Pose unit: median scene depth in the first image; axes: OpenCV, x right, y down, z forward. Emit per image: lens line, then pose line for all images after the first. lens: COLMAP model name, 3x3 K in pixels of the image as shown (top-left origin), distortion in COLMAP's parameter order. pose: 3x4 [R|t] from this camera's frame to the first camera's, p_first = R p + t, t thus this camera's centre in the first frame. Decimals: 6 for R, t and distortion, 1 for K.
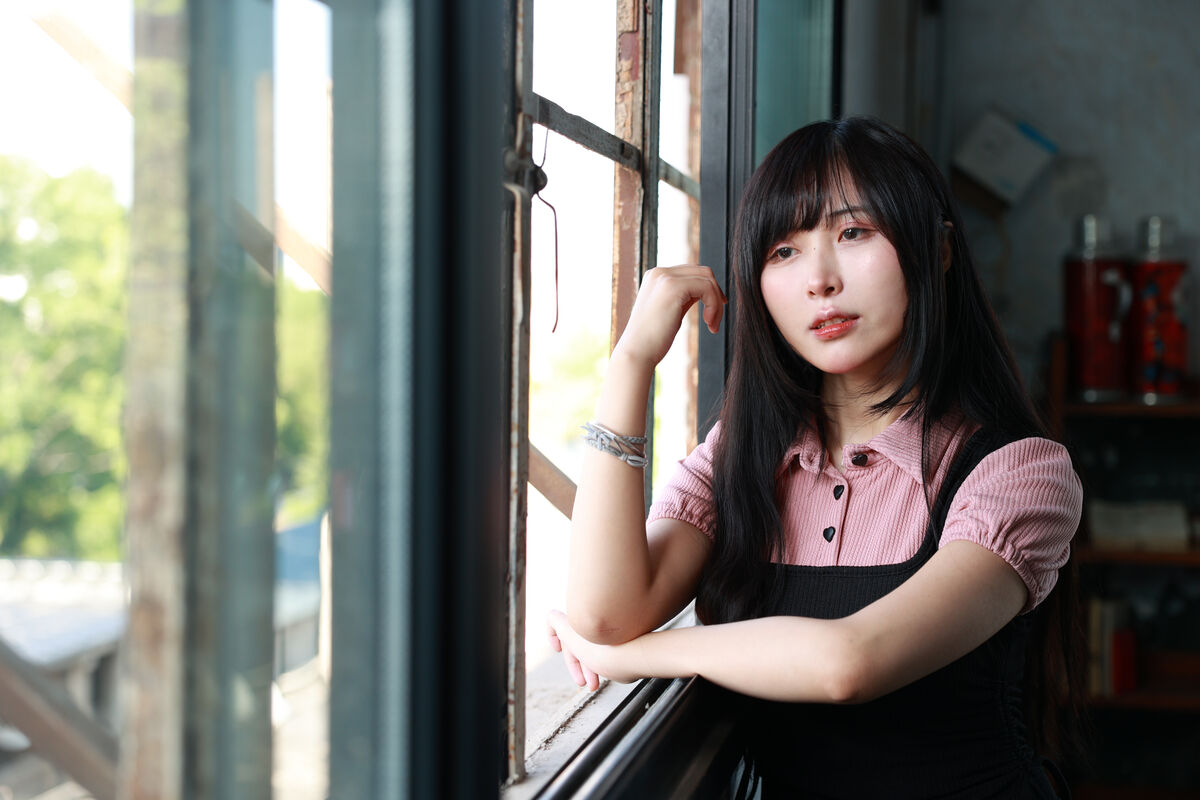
lens RADIAL K [[1937.8, 0, 600.0], [0, 1937.8, 400.0], [0, 0, 1]] dist [0.150756, 0.118782]
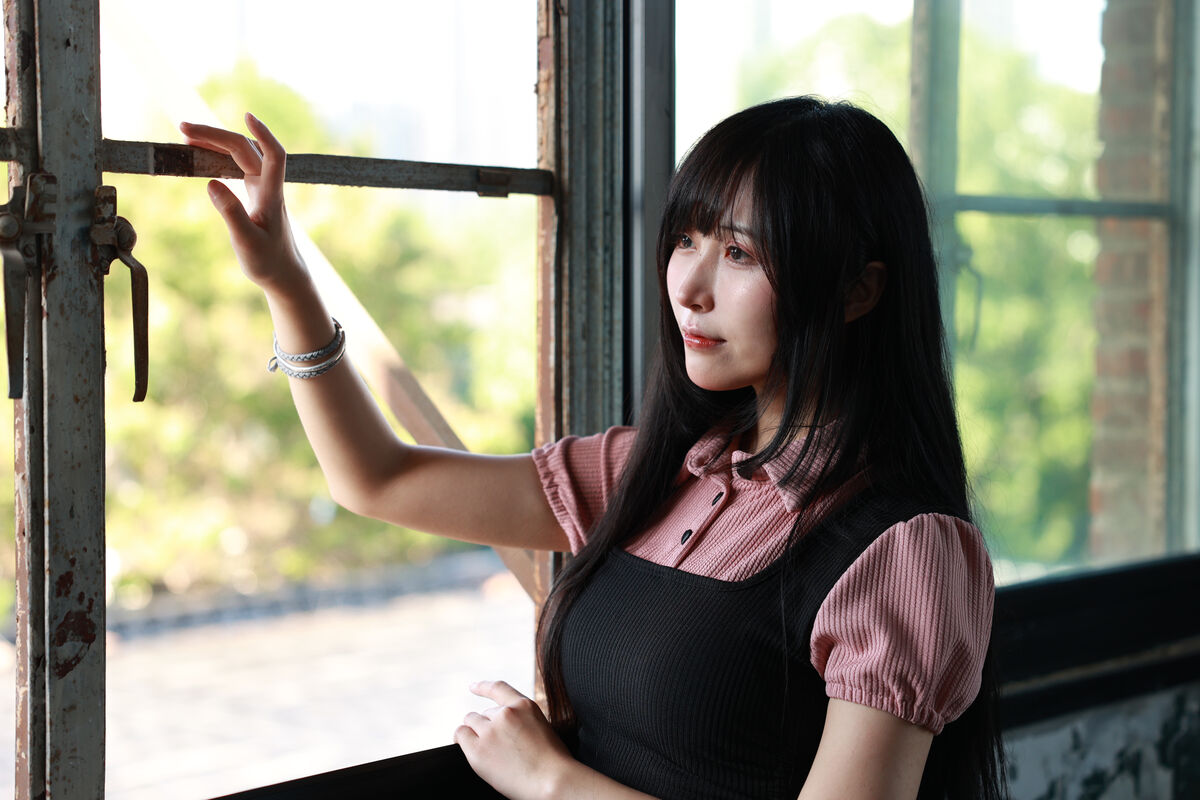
lens RADIAL K [[2315.7, 0, 600.0], [0, 2315.7, 400.0], [0, 0, 1]] dist [0.268116, -0.122349]
pose [[0.865847, 0.017726, -0.499995, 0.562235], [-0.010935, 0.999804, 0.016508, -0.043176], [0.500190, -0.008826, 0.865871, 0.103248]]
